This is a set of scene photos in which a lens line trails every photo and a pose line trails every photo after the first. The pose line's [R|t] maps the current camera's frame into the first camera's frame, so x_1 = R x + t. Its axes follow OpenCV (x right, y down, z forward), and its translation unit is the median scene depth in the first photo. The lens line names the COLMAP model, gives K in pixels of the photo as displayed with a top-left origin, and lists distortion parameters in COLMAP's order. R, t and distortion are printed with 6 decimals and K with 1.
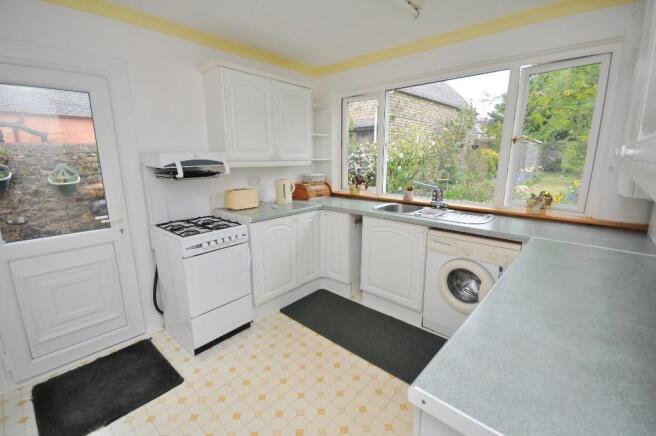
lens RADIAL K [[292.9, 0, 327.6], [0, 292.9, 218.9], [0, 0, 1]] dist [-0.001416, -0.000232]
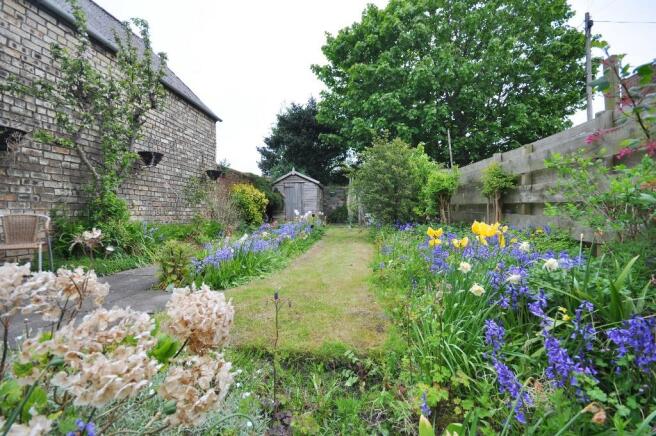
lens RADIAL K [[292.9, 0, 327.6], [0, 292.9, 215.9], [0, 0, 1]] dist [-0.001416, -0.000232]
pose [[0.804915, 0.001951, 0.593387, 0.362916], [0.119377, 0.979017, -0.165151, -0.067102], [-0.581258, 0.203769, 0.787793, 0.495448]]
